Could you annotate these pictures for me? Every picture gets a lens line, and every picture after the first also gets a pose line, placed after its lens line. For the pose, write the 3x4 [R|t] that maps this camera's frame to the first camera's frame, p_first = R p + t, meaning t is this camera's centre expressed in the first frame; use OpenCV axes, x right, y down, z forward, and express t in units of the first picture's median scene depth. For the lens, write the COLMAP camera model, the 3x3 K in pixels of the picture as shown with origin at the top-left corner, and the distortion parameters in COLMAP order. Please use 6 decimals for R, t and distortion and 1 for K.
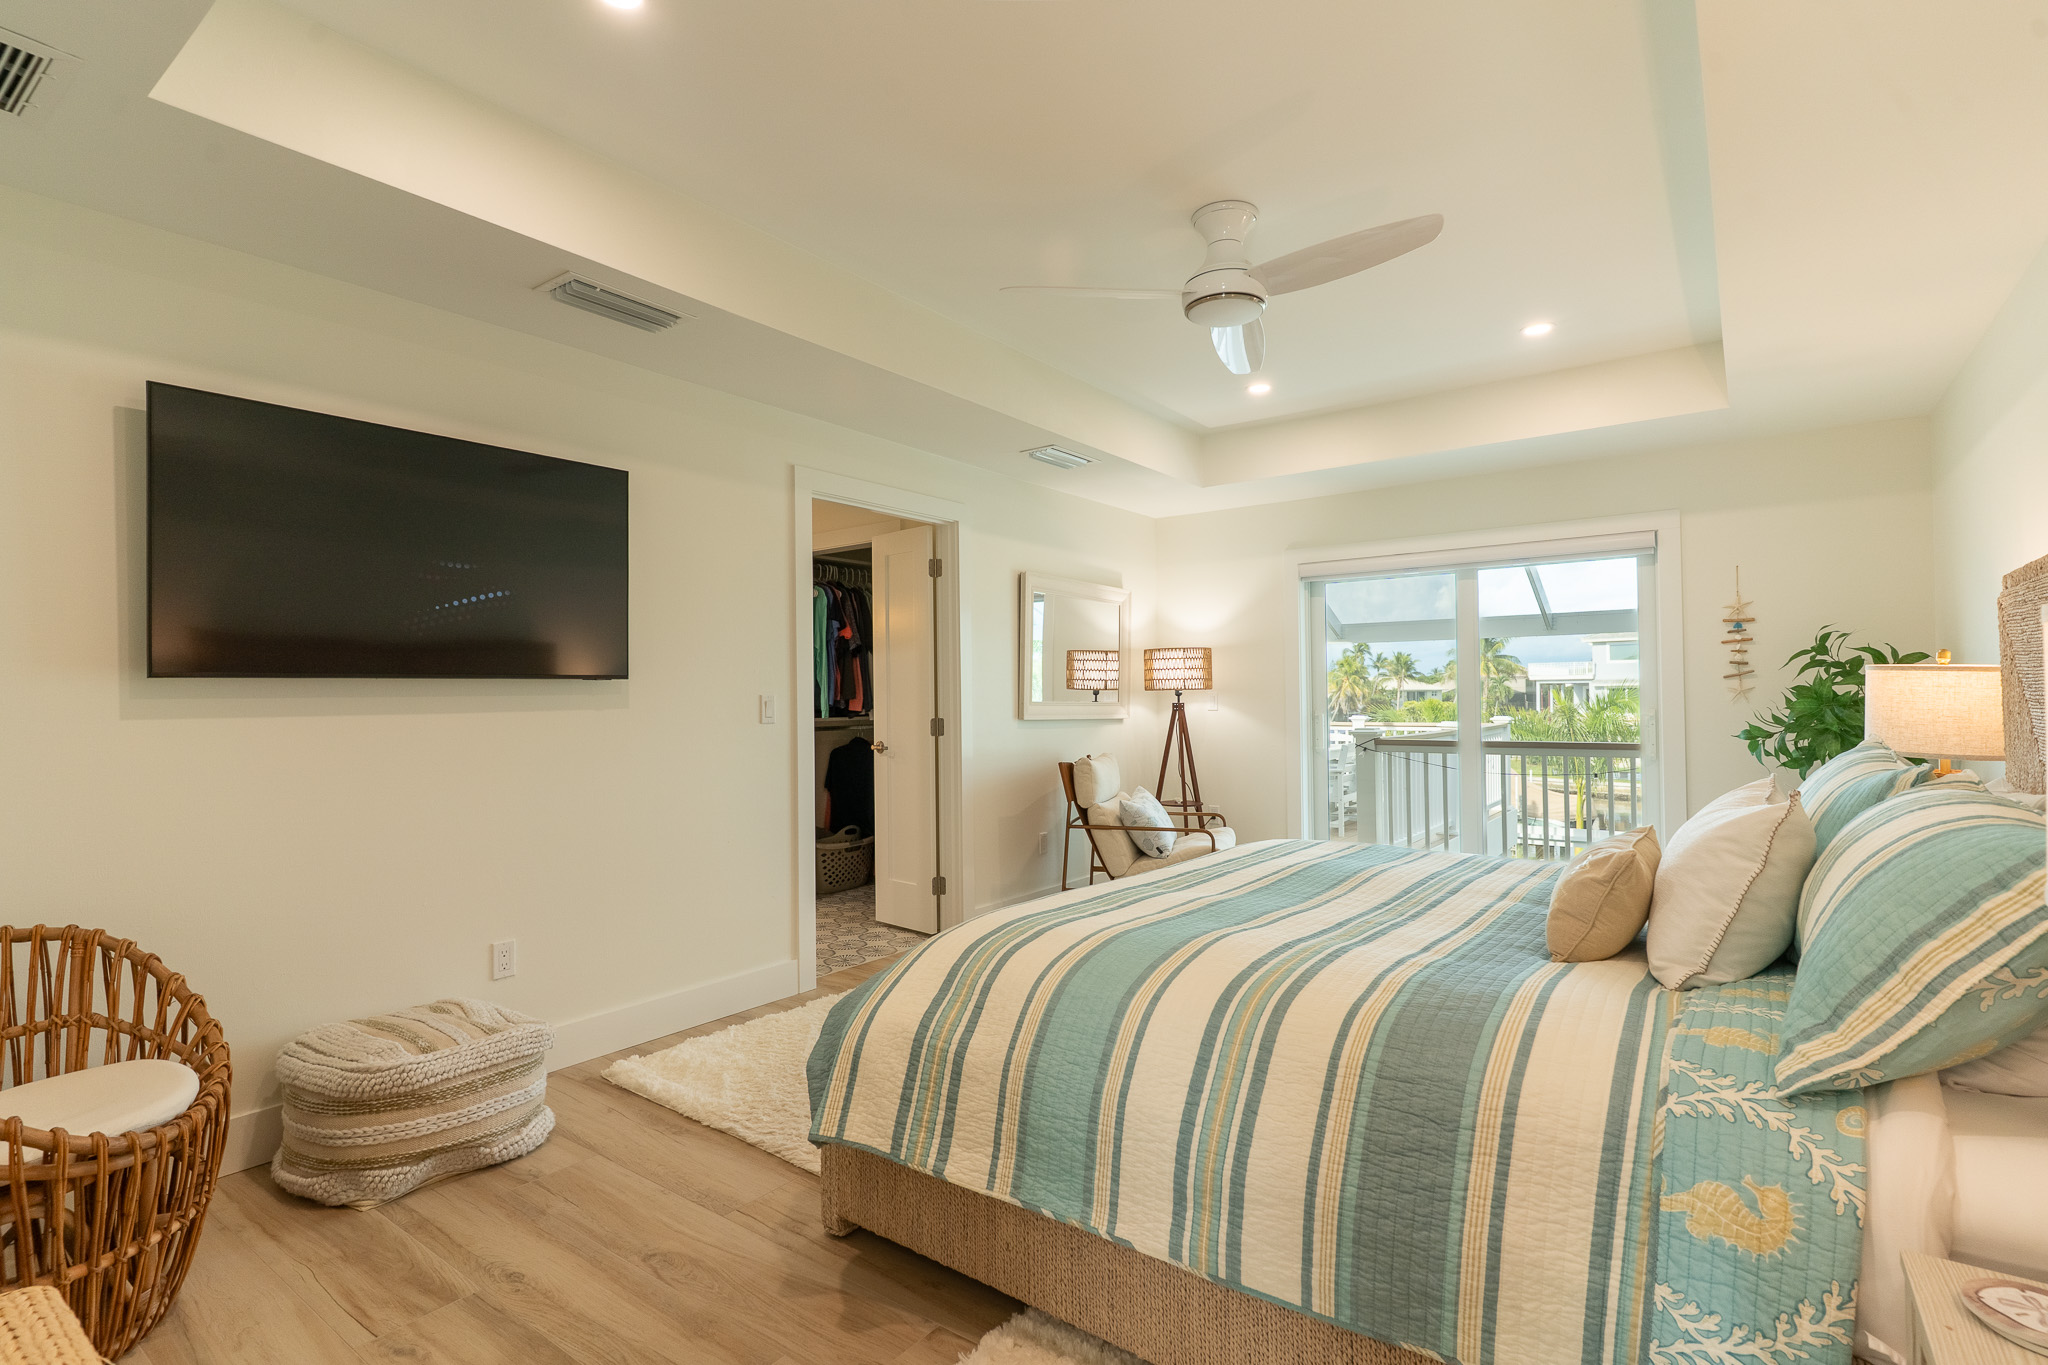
lens RADIAL K [[979.0, 0, 1025.3], [0, 979.0, 692.5], [0, 0, 1]] dist [0.001086, 0.000476]
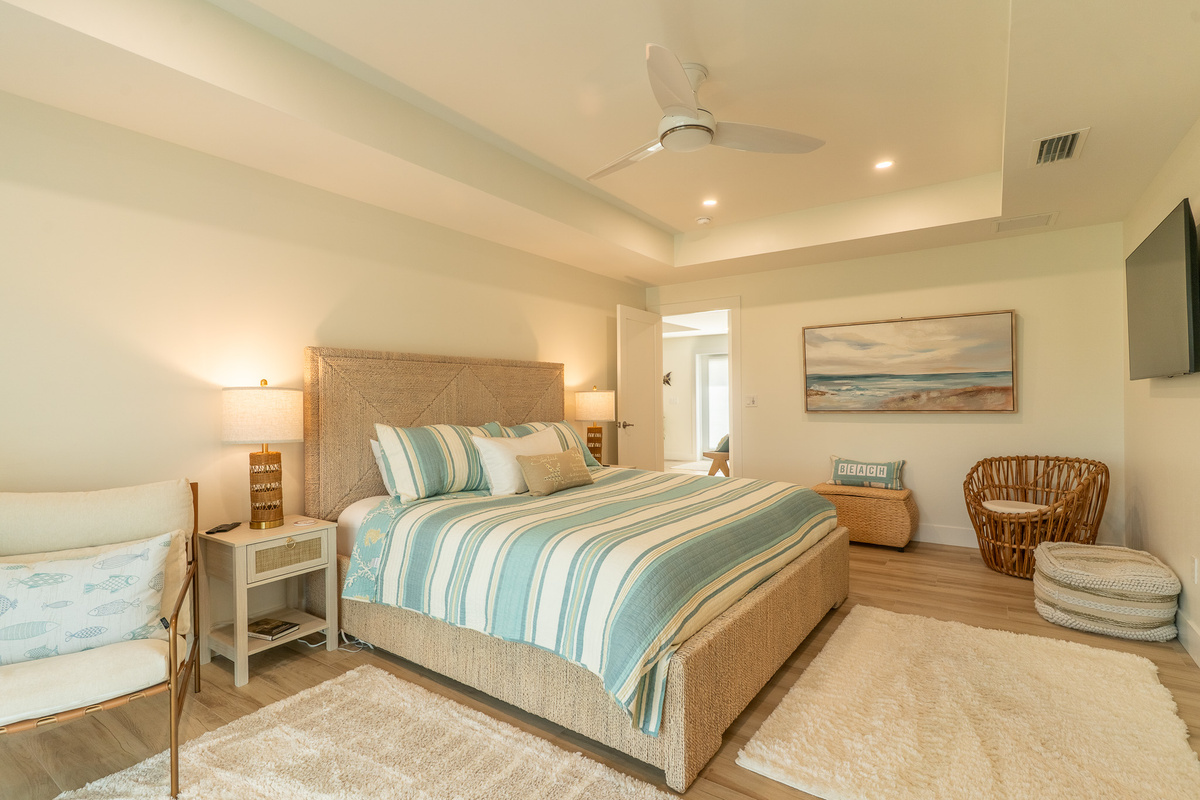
lens RADIAL K [[573.7, 0, 600.7], [0, 573.7, 405.9], [0, 0, 1]] dist [0.001086, 0.000476]
pose [[-0.999451, 0.022061, -0.024702, 0.222587], [0.021993, 0.999754, 0.003023, 0.006702], [0.024763, 0.002478, -0.999690, 1.149052]]
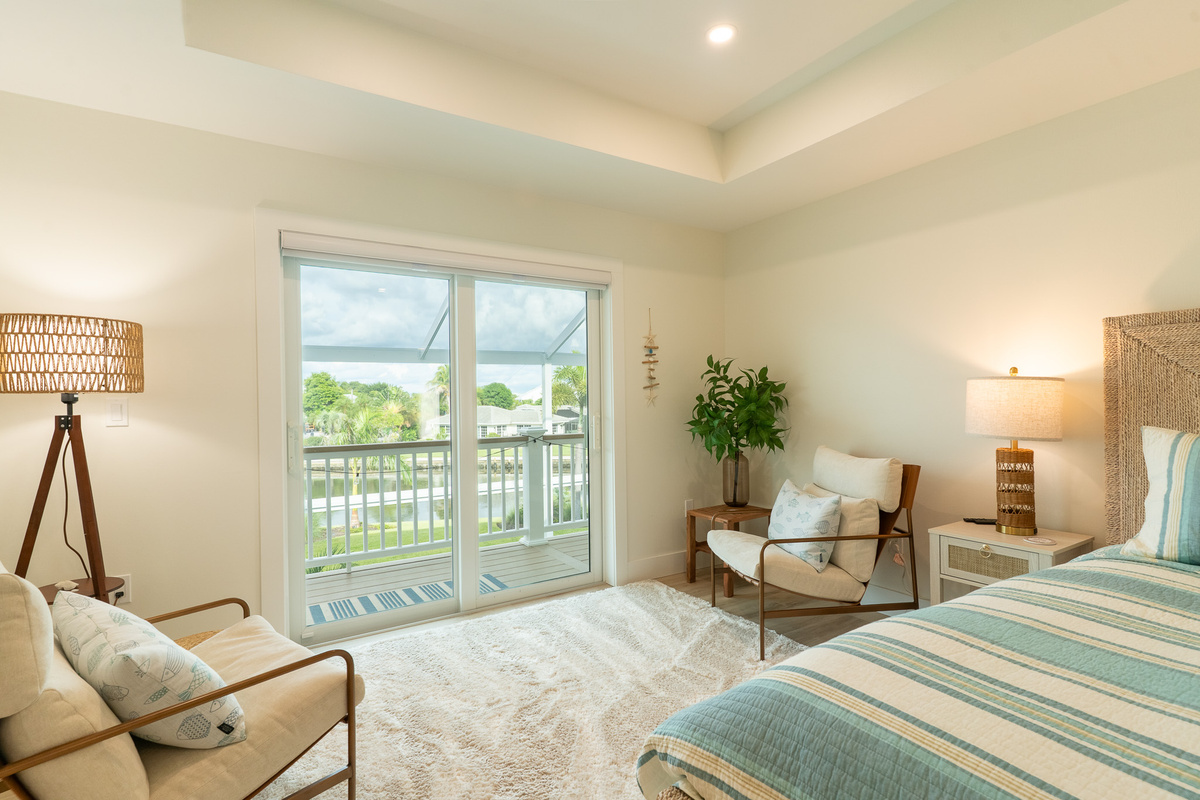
lens RADIAL K [[573.7, 0, 600.7], [0, 573.7, 405.9], [0, 0, 1]] dist [0.001086, 0.000476]
pose [[0.362713, -0.004484, 0.931890, -0.054639], [0.002513, 0.999989, 0.003834, 0.005931], [-0.931897, 0.000951, 0.362721, 0.745956]]
